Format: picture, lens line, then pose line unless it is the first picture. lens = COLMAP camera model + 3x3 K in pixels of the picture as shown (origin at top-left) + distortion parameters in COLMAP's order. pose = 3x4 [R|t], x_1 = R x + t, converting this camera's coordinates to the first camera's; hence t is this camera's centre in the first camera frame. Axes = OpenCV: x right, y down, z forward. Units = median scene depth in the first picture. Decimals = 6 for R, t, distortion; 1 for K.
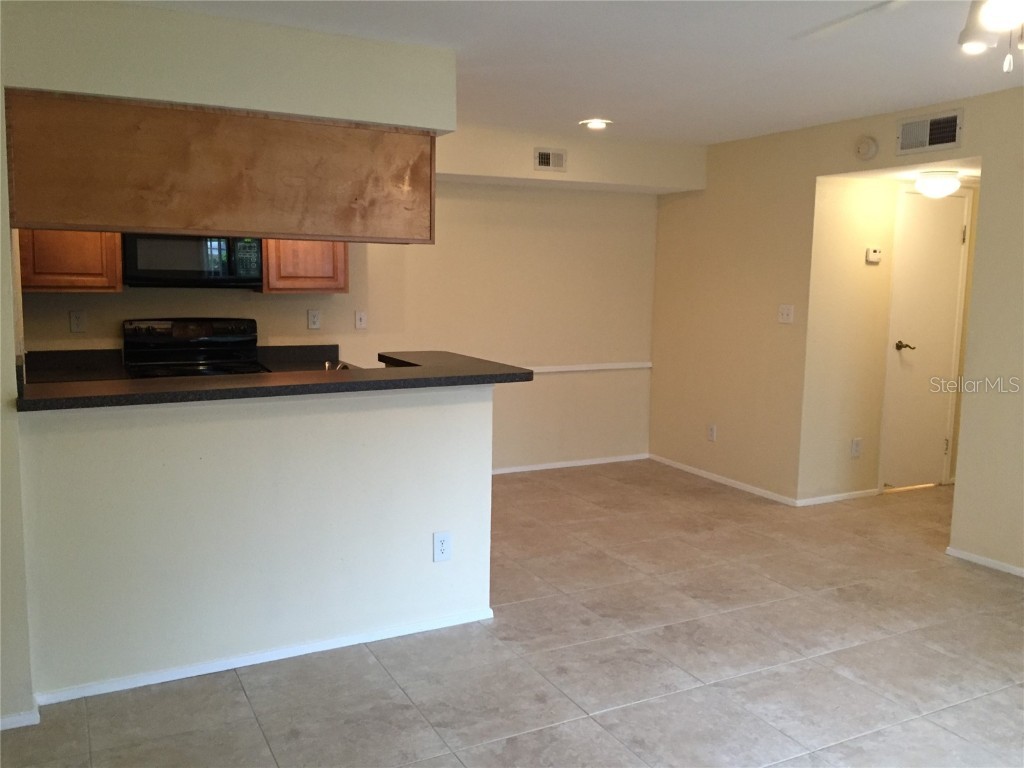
lens RADIAL K [[874.5, 0, 510.1], [0, 874.5, 381.6], [0, 0, 1]] dist [0.073972, -0.097988]
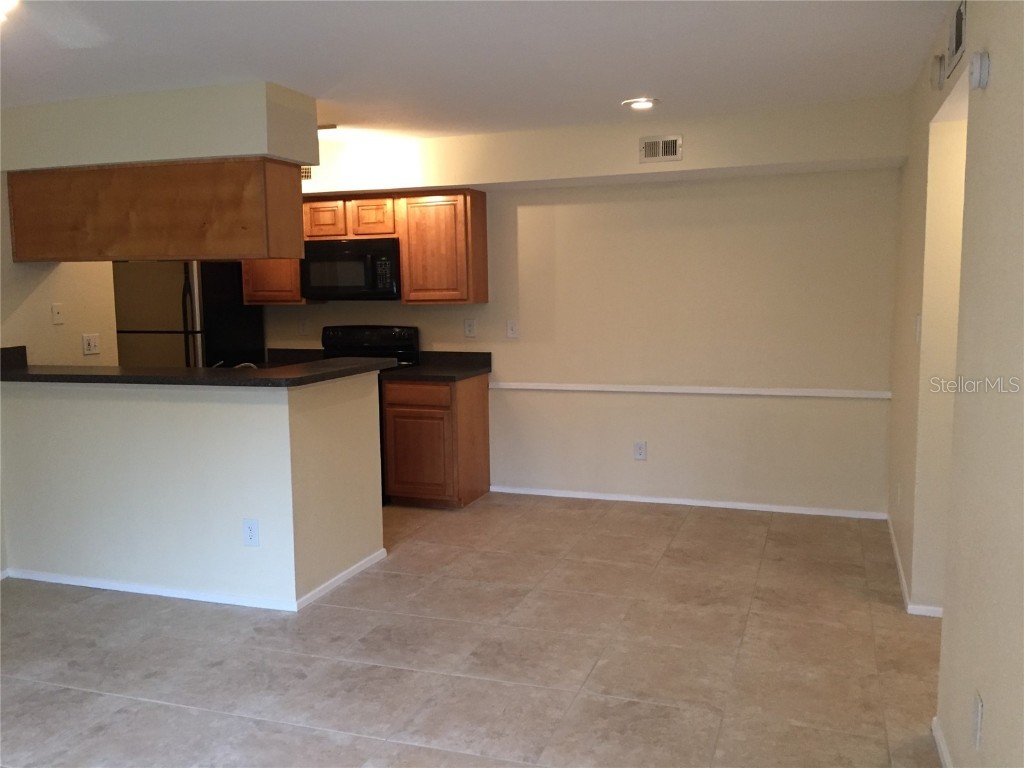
lens RADIAL K [[874.5, 0, 510.1], [0, 874.5, 381.6], [0, 0, 1]] dist [0.073972, -0.097988]
pose [[0.681792, 0.058095, -0.729236, 0.869752], [-0.067347, 0.997593, 0.016508, -0.037963], [0.728439, 0.037857, 0.684064, 0.440339]]
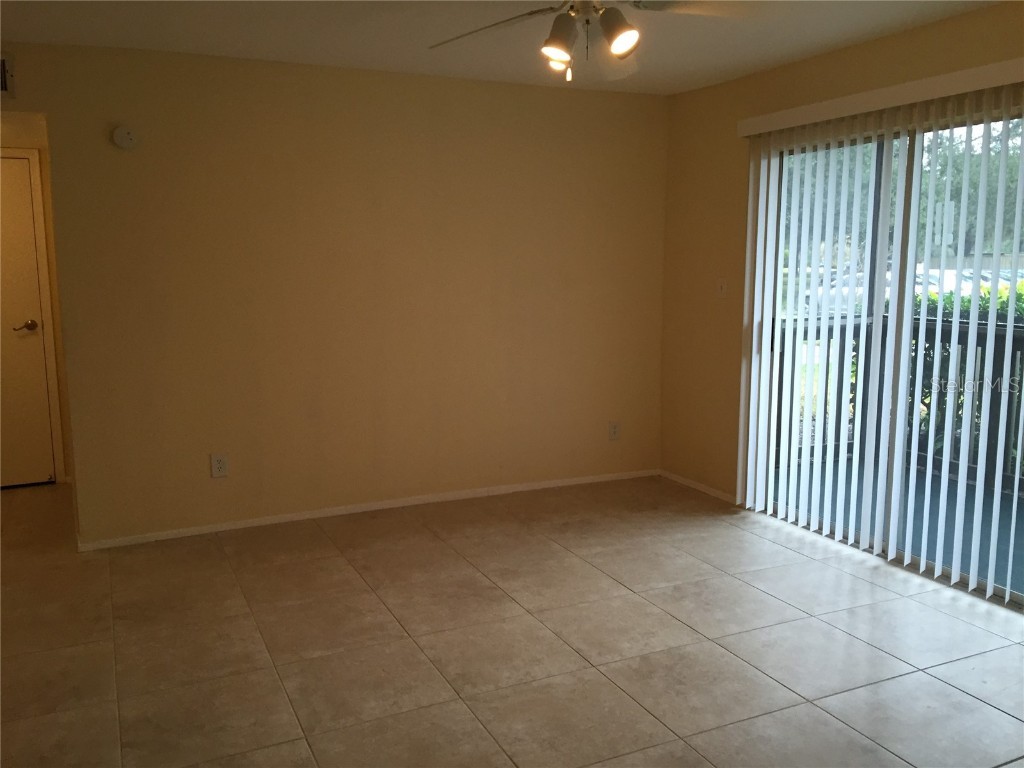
lens RADIAL K [[874.5, 0, 510.1], [0, 874.5, 381.6], [0, 0, 1]] dist [0.073972, -0.097988]
pose [[0.038129, -0.158130, 0.986682, -0.436400], [0.132277, 0.979509, 0.151869, -0.068632], [-0.990479, 0.124725, 0.058265, 0.584811]]
